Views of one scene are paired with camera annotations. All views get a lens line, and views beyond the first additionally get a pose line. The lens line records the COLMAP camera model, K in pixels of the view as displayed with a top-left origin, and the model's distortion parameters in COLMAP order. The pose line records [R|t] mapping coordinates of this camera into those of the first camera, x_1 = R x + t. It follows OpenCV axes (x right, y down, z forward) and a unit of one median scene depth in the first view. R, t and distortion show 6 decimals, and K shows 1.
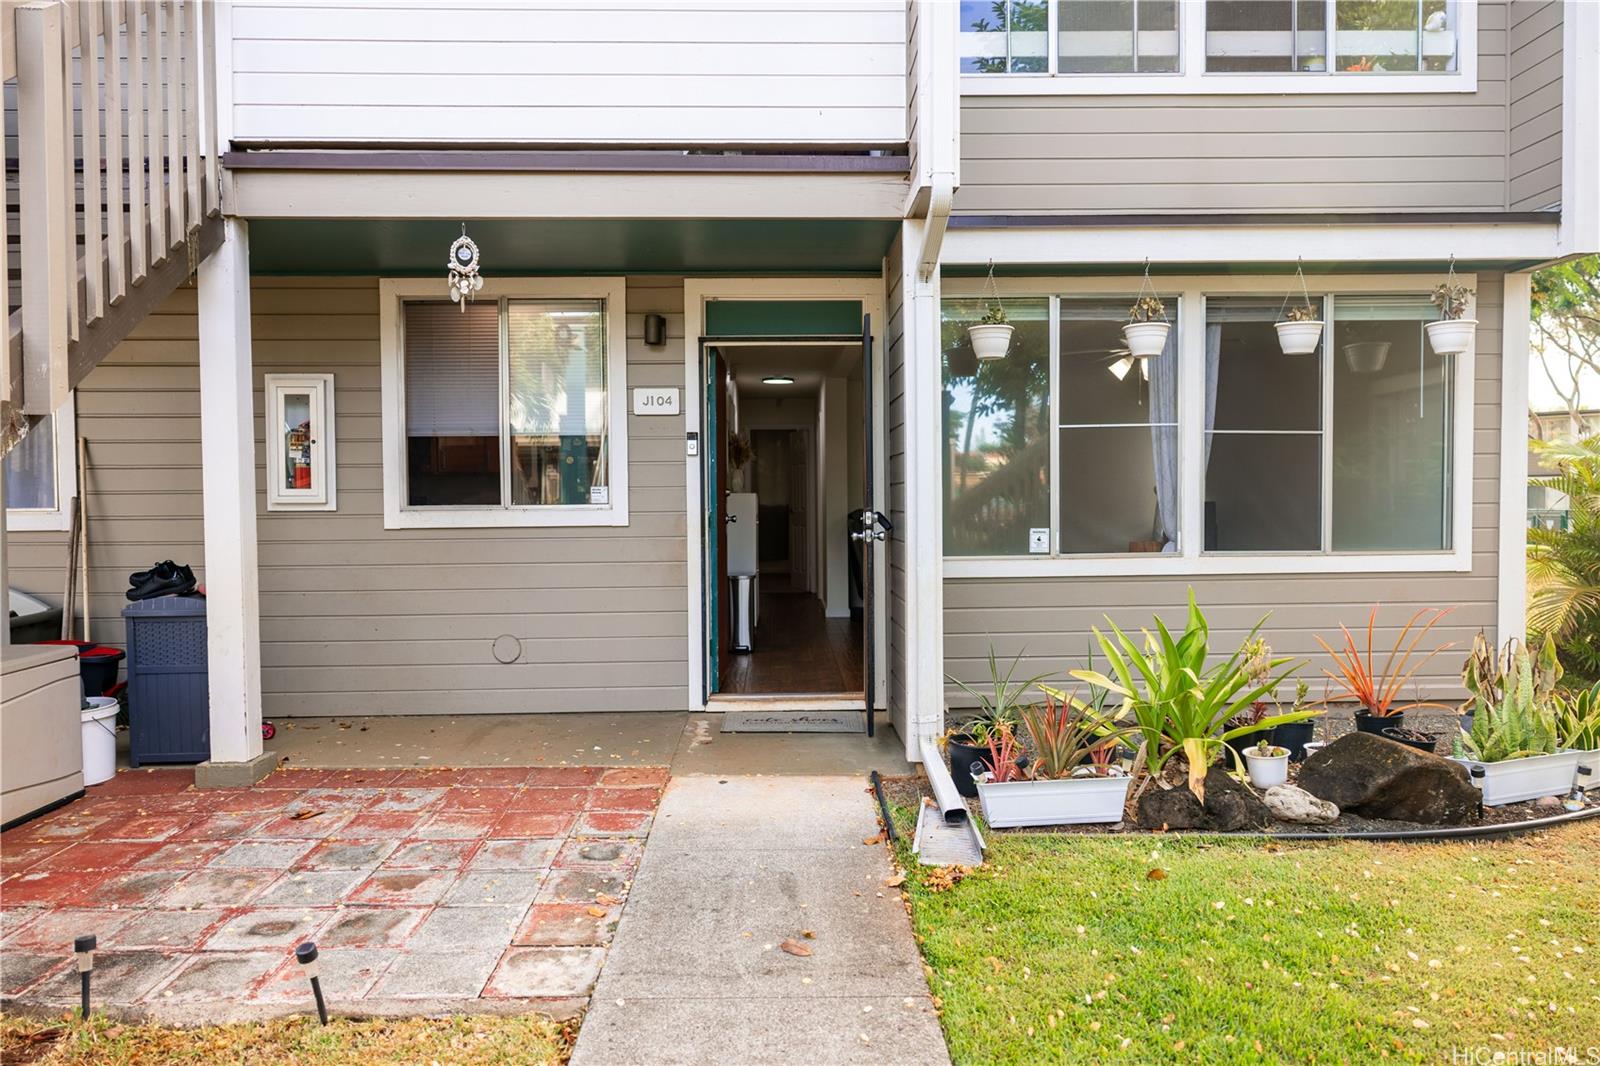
lens RADIAL K [[1073.9, 0, 799.0], [0, 1073.9, 530.8], [0, 0, 1]] dist [0.001412, -0.003799]
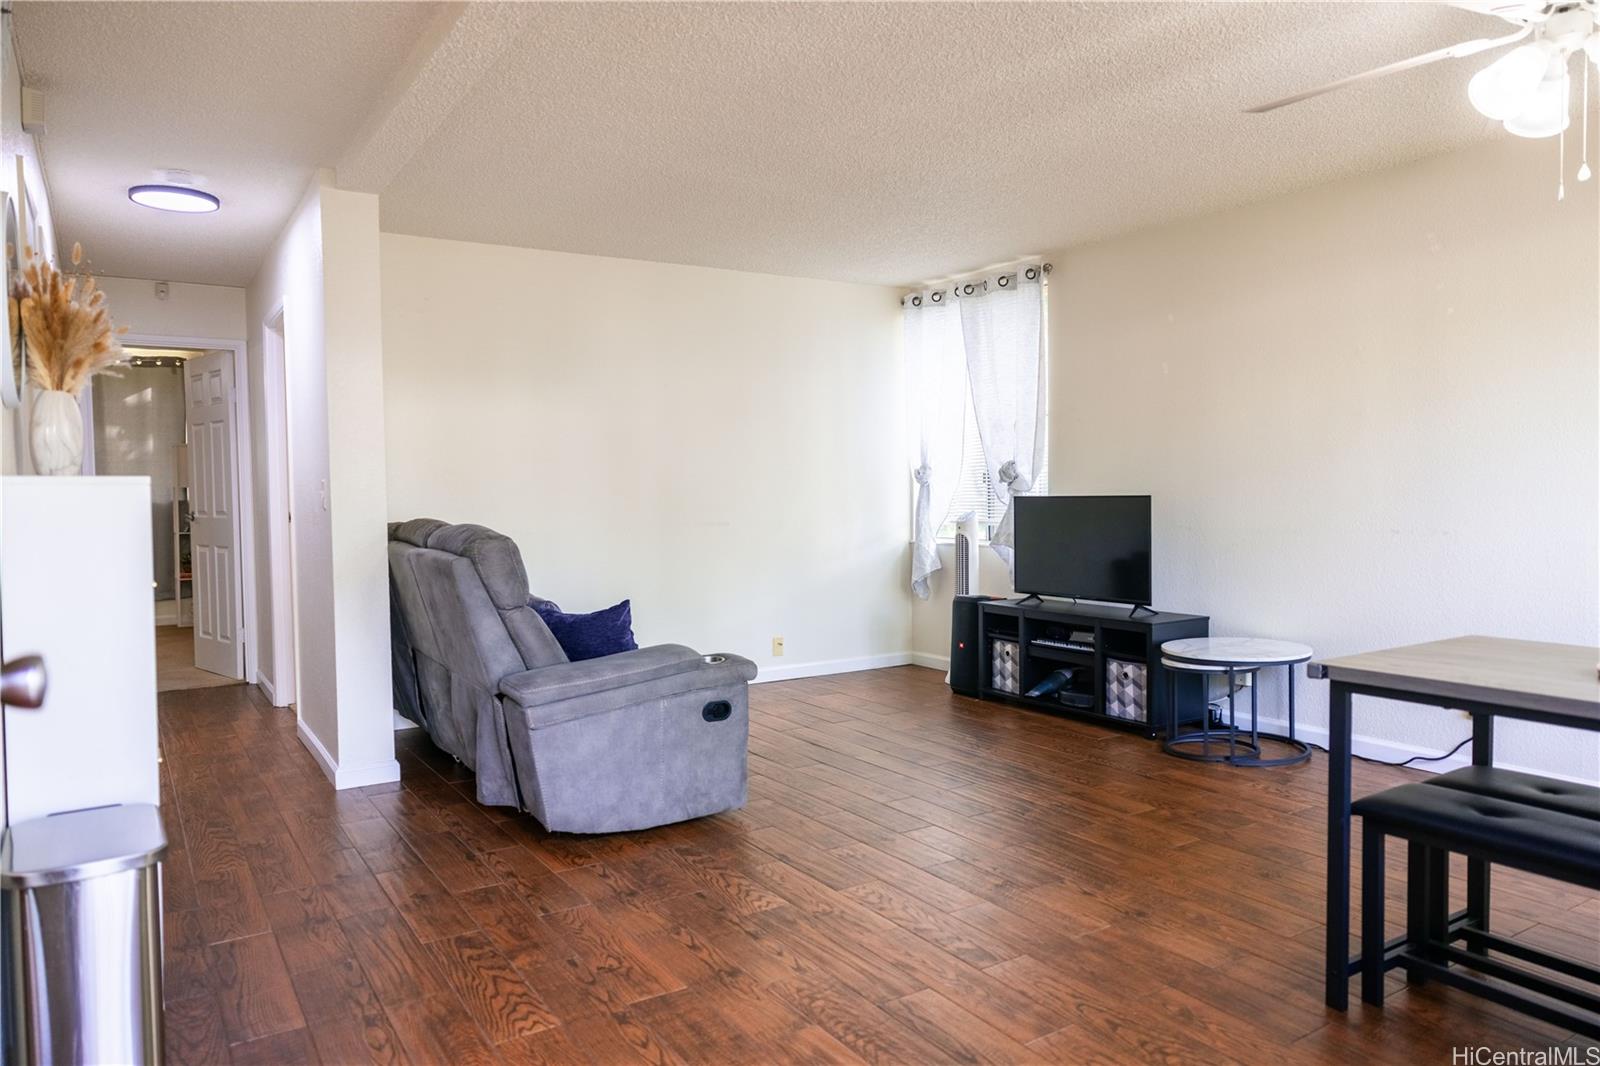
lens RADIAL K [[1073.9, 0, 801.6], [0, 1073.9, 534.1], [0, 0, 1]] dist [0.001412, -0.003799]
pose [[0.856343, -0.037999, 0.515007, -0.024530], [0.026931, 0.999218, 0.028944, -0.019853], [-0.515704, -0.010916, 0.856697, 0.465368]]
